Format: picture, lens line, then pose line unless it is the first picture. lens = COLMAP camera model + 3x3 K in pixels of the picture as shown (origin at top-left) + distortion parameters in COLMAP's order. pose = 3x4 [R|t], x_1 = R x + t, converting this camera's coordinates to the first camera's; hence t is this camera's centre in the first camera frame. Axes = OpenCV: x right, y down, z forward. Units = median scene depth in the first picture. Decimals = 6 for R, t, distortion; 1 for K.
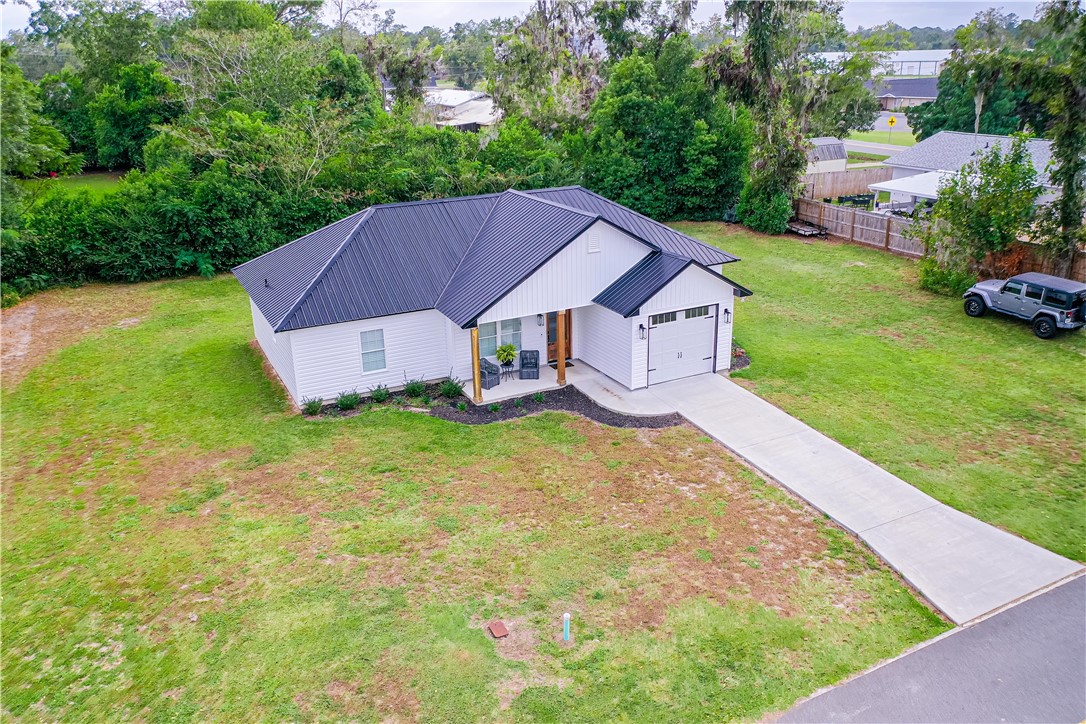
lens RADIAL K [[847.1, 0, 543.0], [0, 847.1, 362.0], [0, 0, 1]] dist [0.007052, 0.004048]
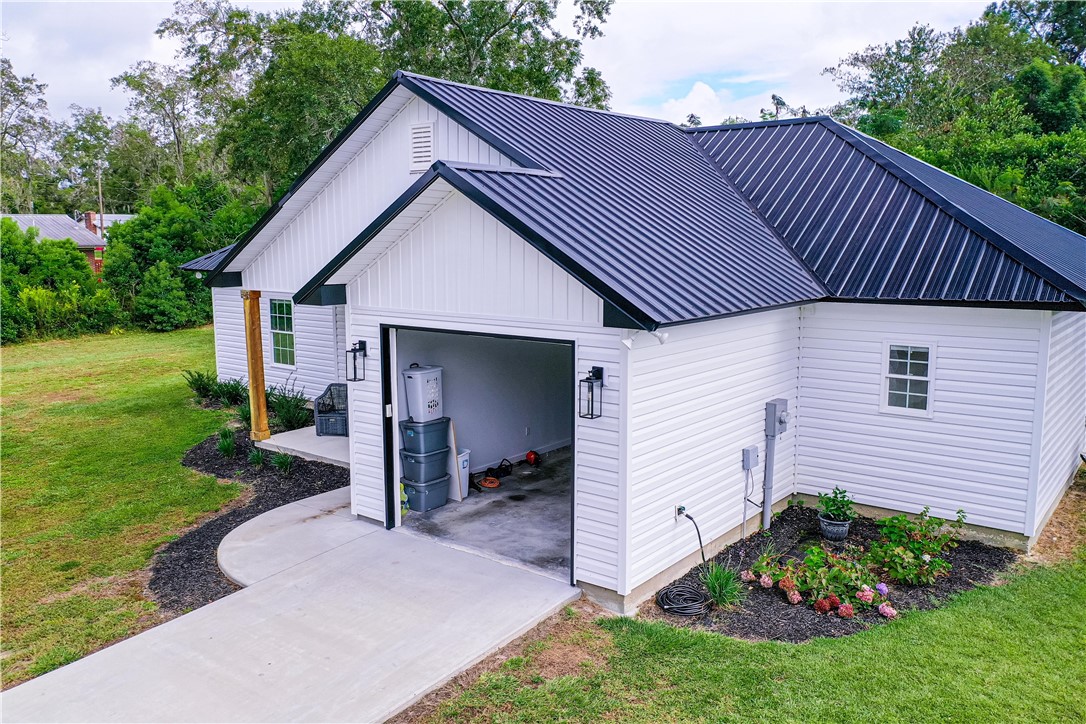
lens RADIAL K [[847.1, 0, 543.0], [0, 847.1, 362.0], [0, 0, 1]] dist [0.007052, 0.004048]
pose [[0.425864, 0.156257, -0.891192, 0.466840], [-0.311493, 0.950083, 0.017733, -0.065012], [0.849477, 0.270049, 0.453280, 0.873027]]
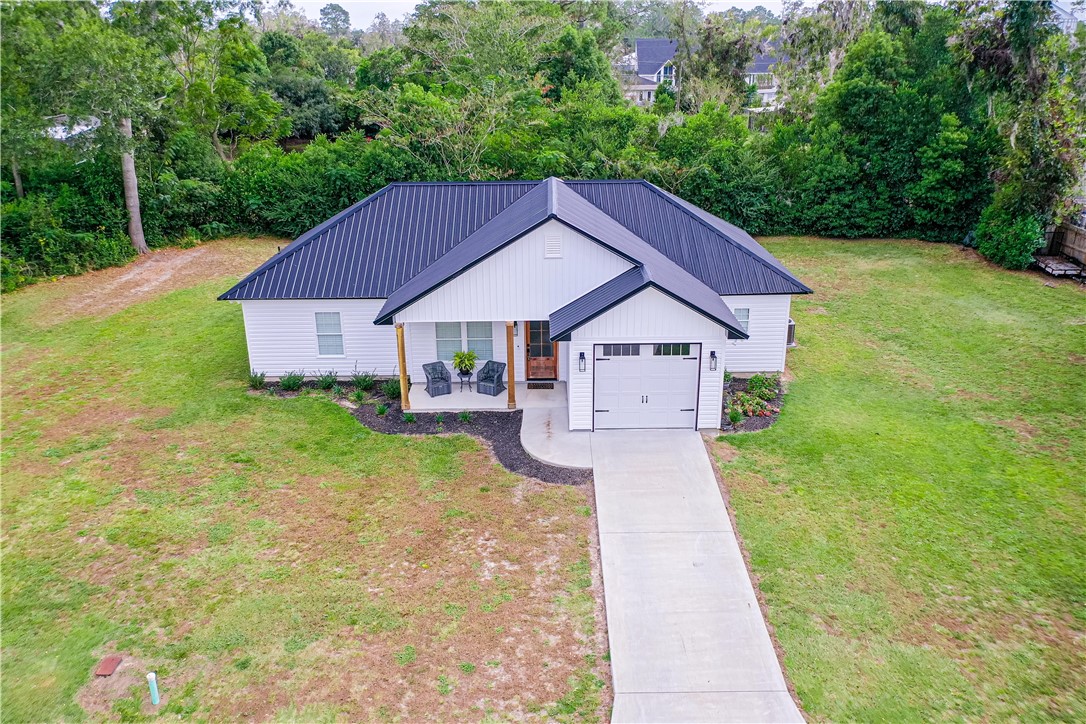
lens RADIAL K [[855.1, 0, 545.1], [0, 855.1, 357.7], [0, 0, 1]] dist [0.006490, 0.003724]
pose [[0.892542, 0.166066, -0.419273, 0.414009], [-0.162754, 0.985688, 0.043945, -0.067500], [0.420570, 0.029016, 0.906796, 0.237031]]
